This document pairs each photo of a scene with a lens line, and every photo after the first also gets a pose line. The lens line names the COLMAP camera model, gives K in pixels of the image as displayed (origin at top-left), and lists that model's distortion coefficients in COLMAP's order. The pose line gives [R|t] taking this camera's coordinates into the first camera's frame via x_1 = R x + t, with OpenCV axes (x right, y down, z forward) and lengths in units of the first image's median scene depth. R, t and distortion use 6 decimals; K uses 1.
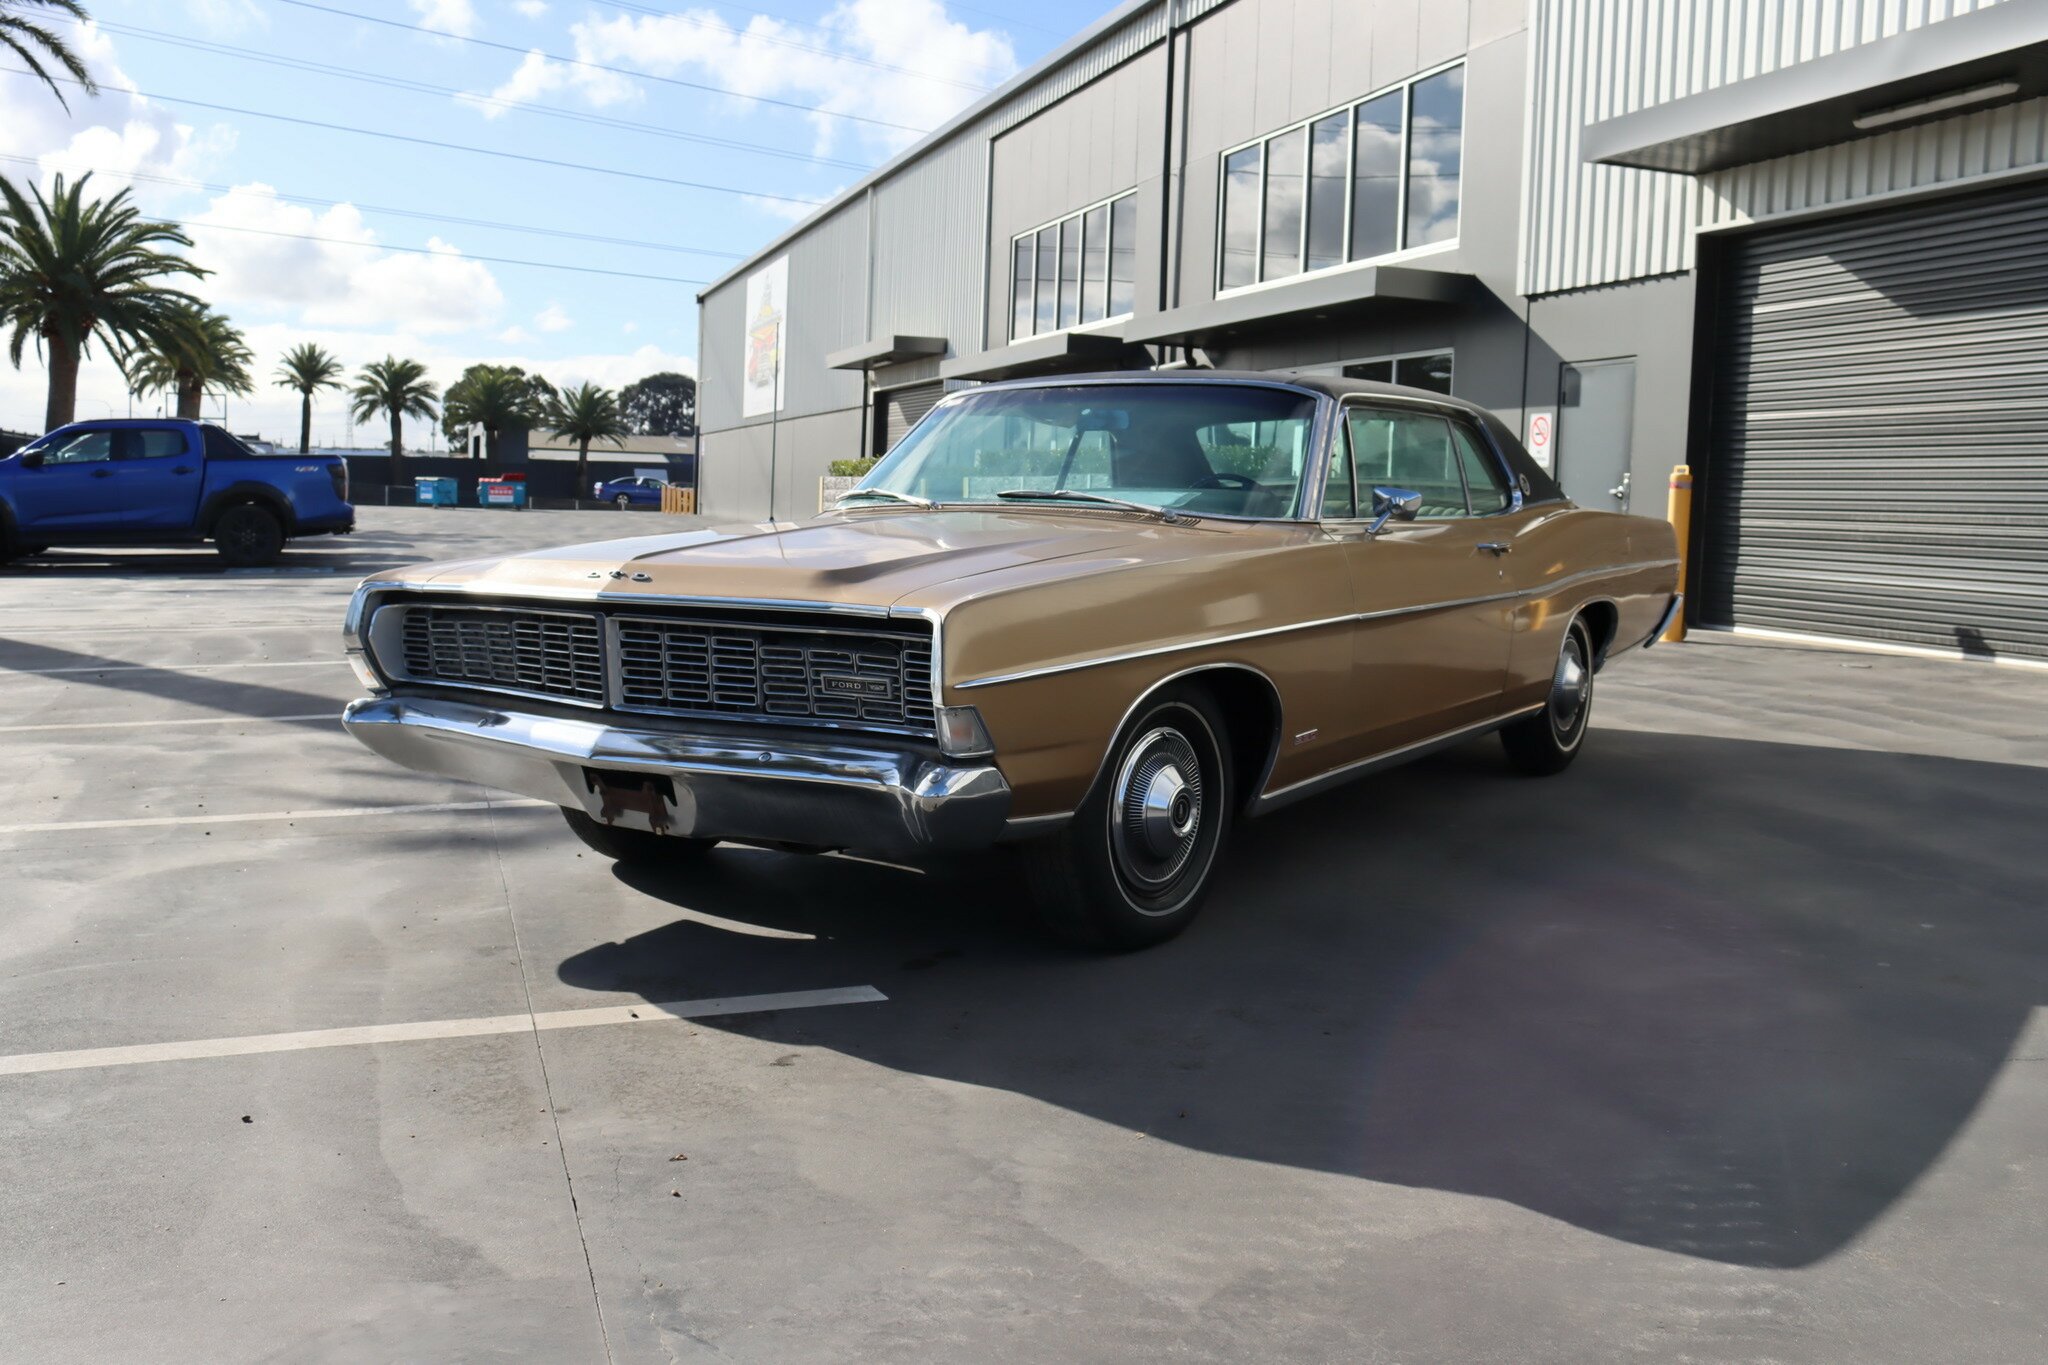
lens RADIAL K [[1736.0, 0, 1042.2], [0, 1736.0, 681.1], [0, 0, 1]] dist [-0.128348, 0.085103]
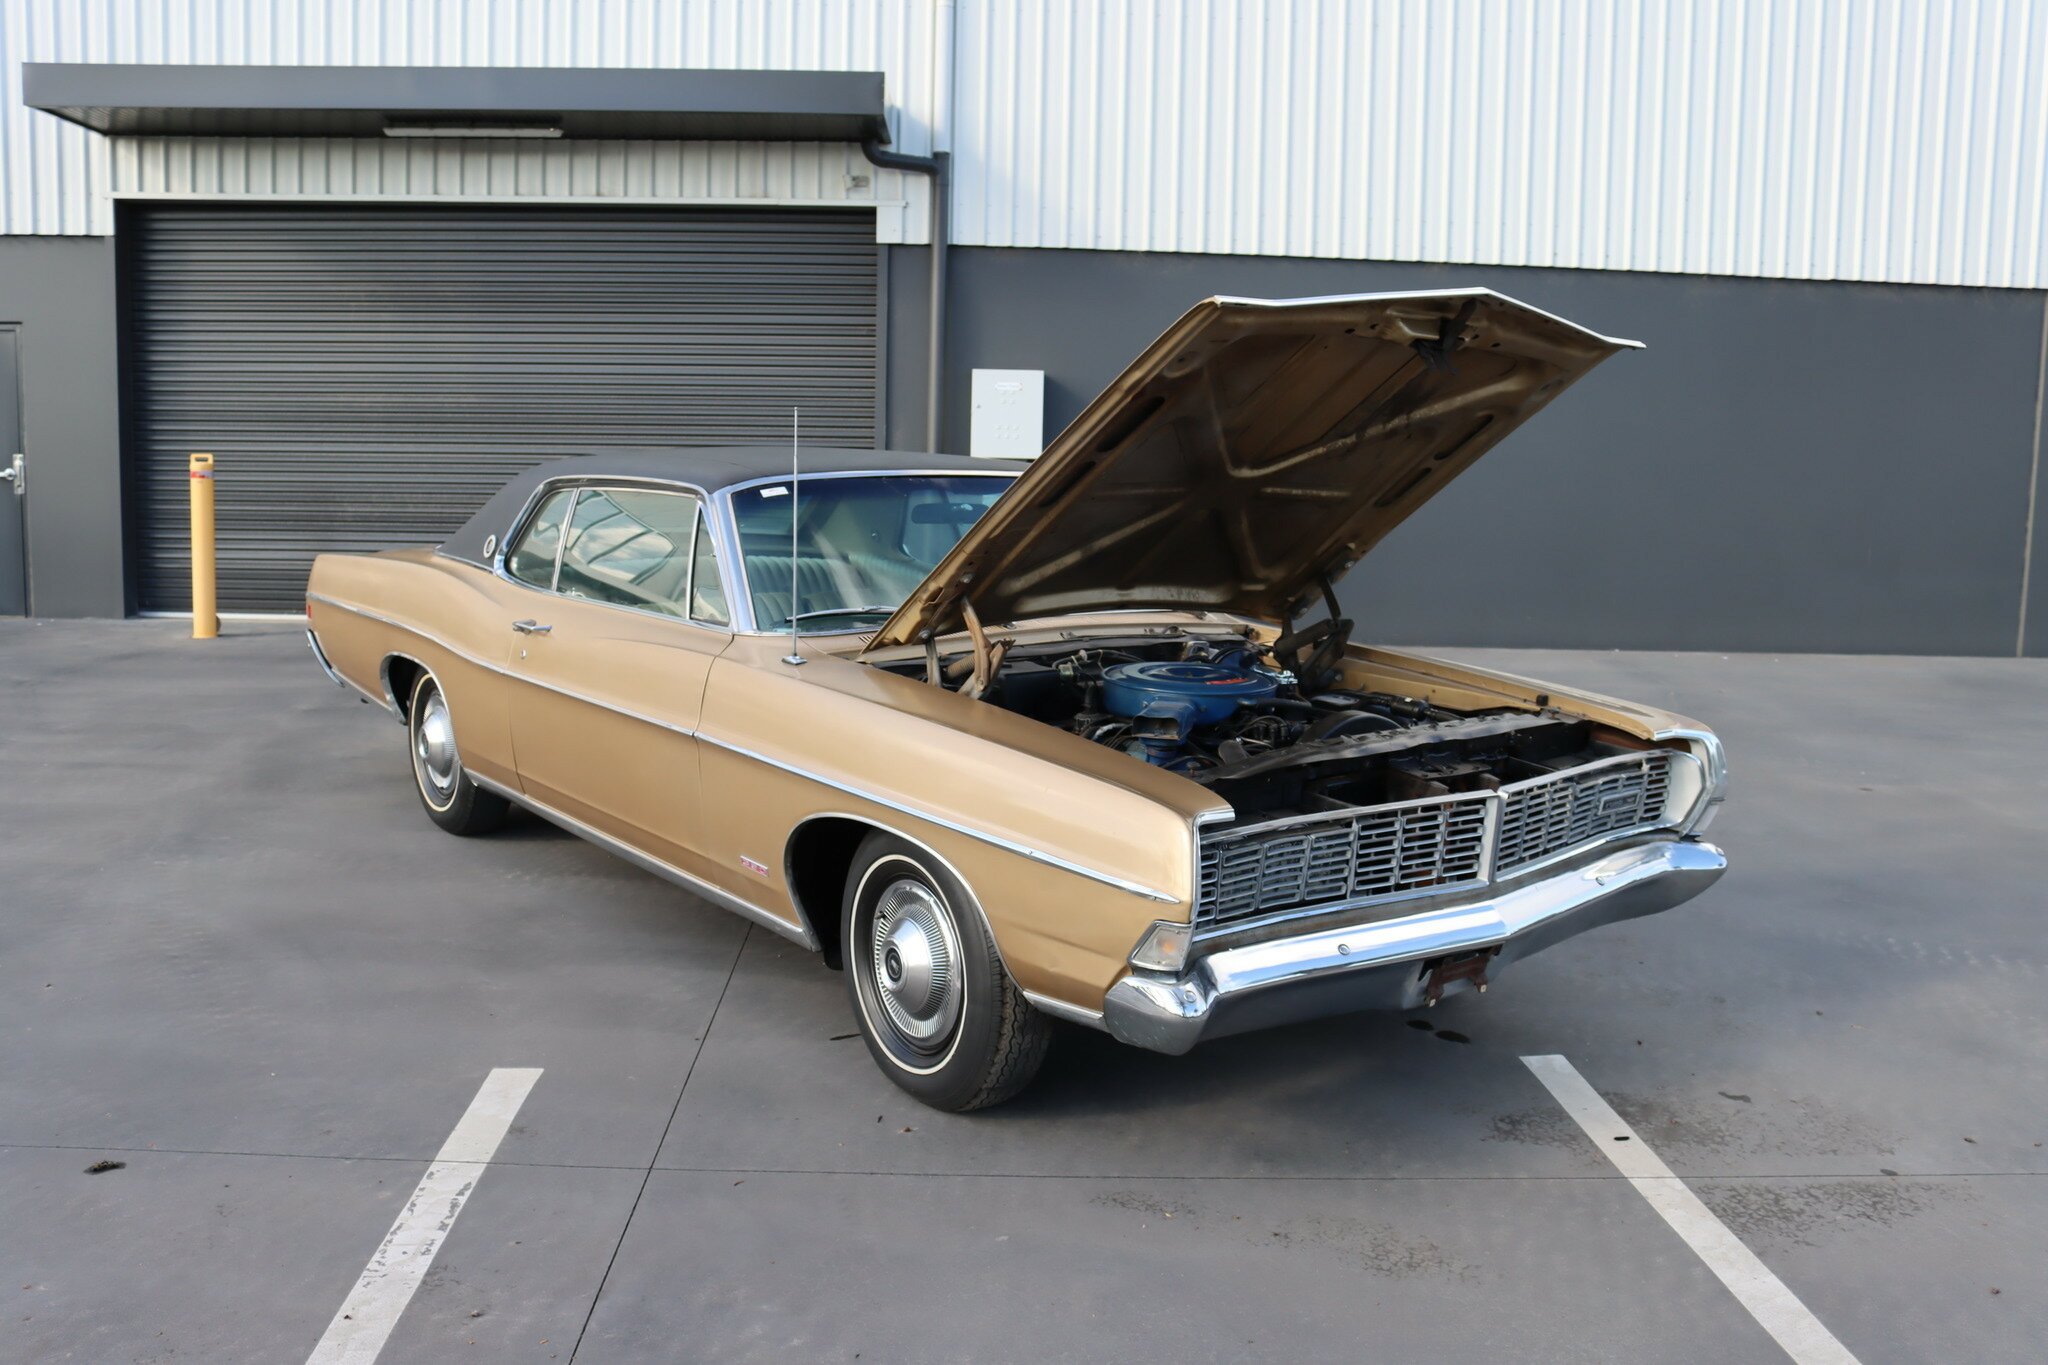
lens RADIAL K [[1689.7, 0, 1013.6], [0, 1689.7, 664.1], [0, 0, 1]] dist [-0.156142, 0.133402]
pose [[0.324525, -0.128892, 0.937054, -0.560176], [0.087170, 0.990532, 0.106059, -0.107413], [-0.941852, 0.047264, 0.332688, 0.430509]]
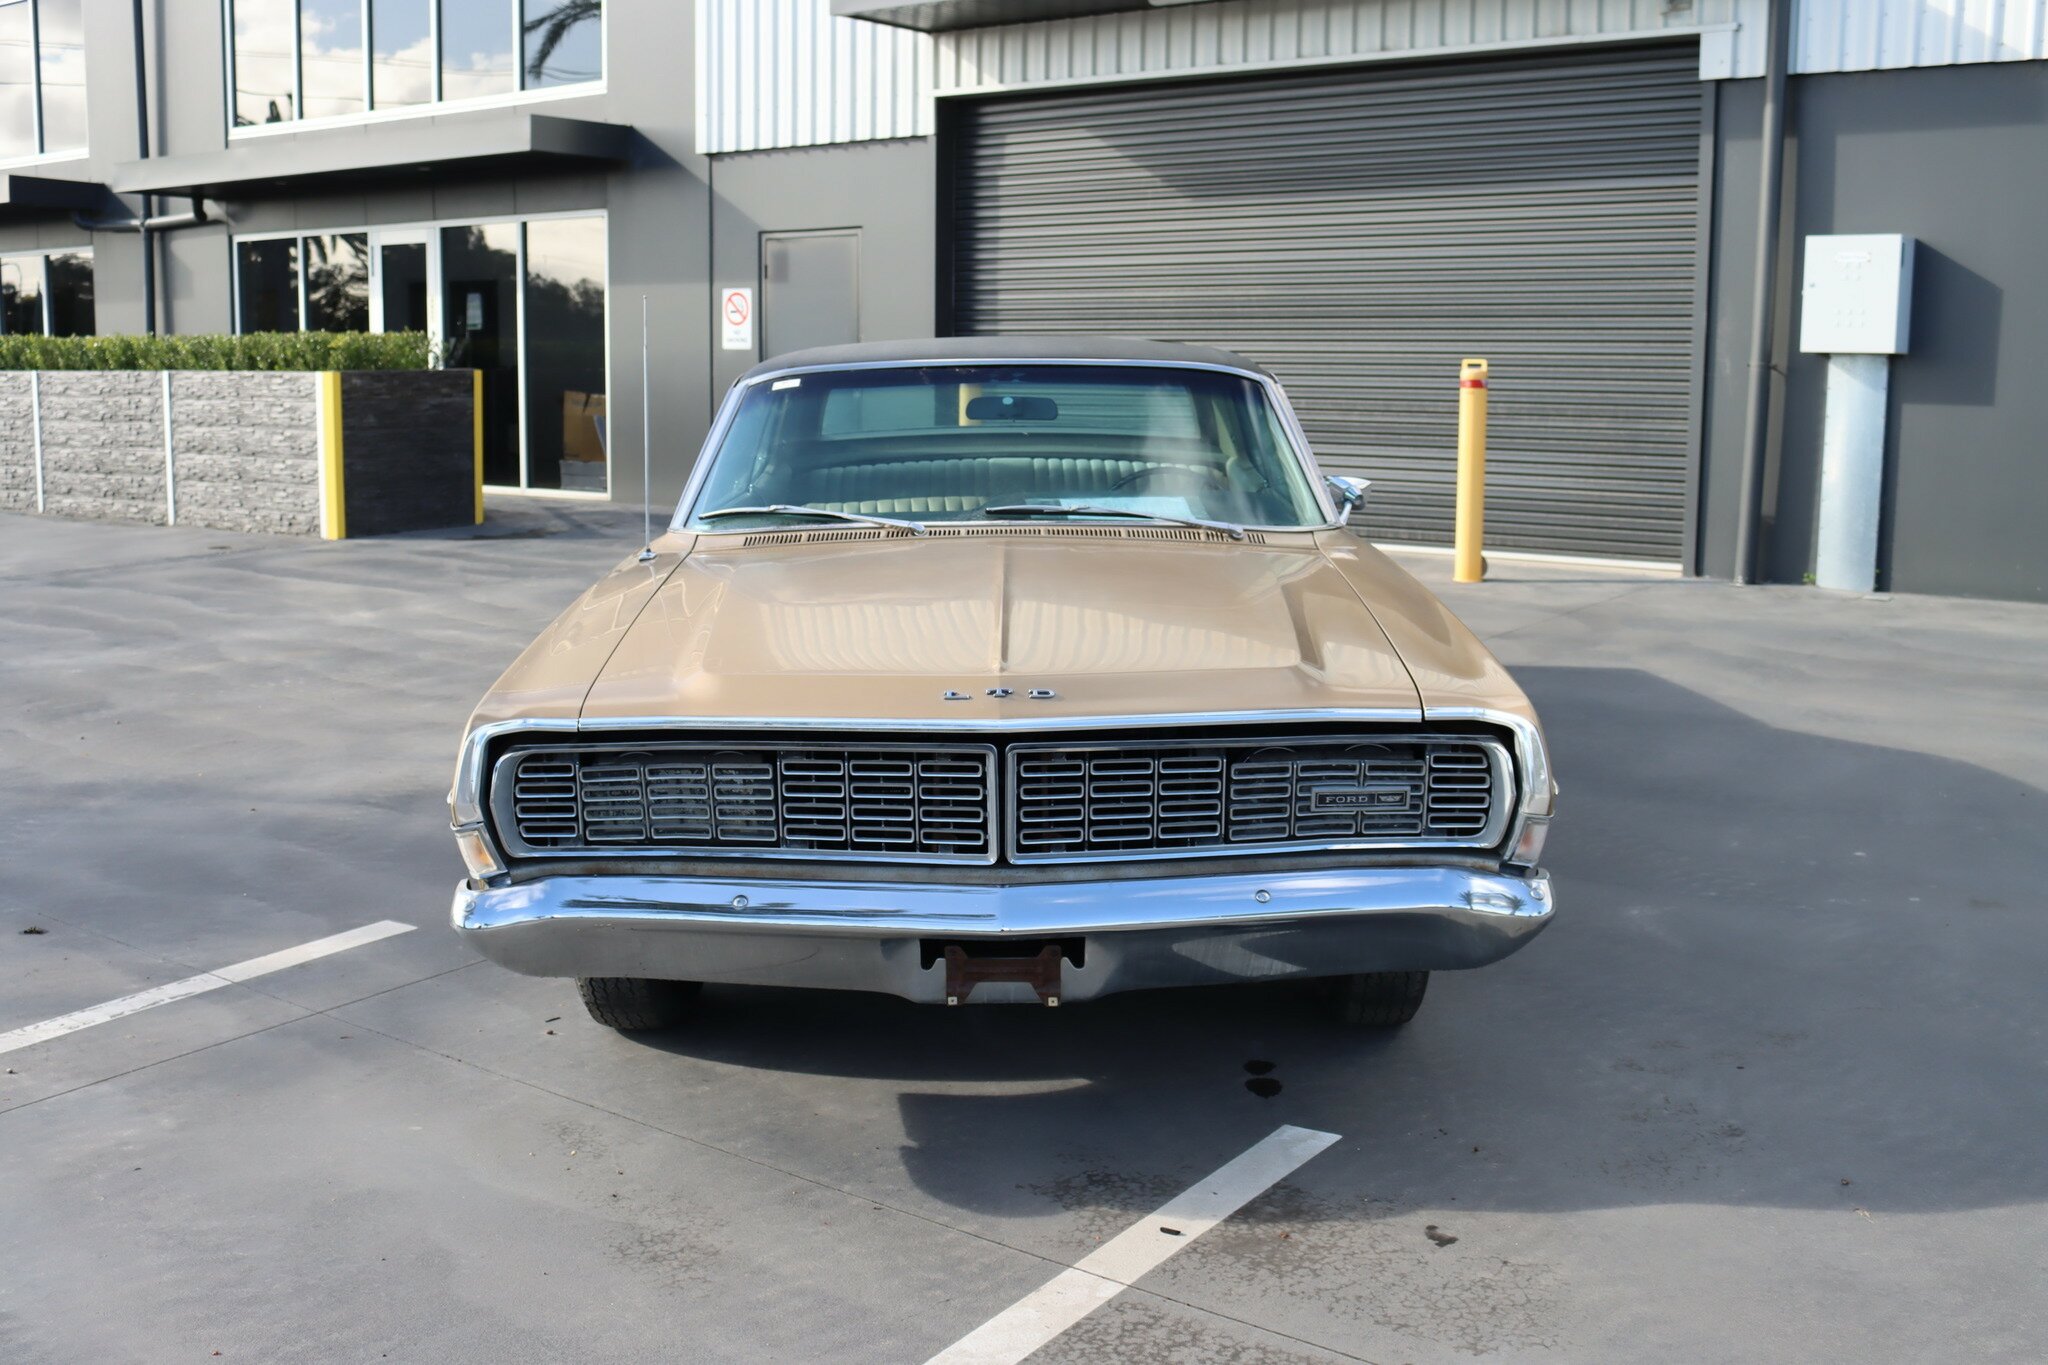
lens RADIAL K [[2001.1, 0, 1024.0], [0, 2001.1, 682.5], [0, 0, 1]] dist [-0.138379, 0.144583]
pose [[0.832658, -0.112511, 0.542237, -0.335011], [0.077076, 0.993159, 0.087717, -0.066664], [-0.548397, -0.031245, 0.835634, 0.110236]]
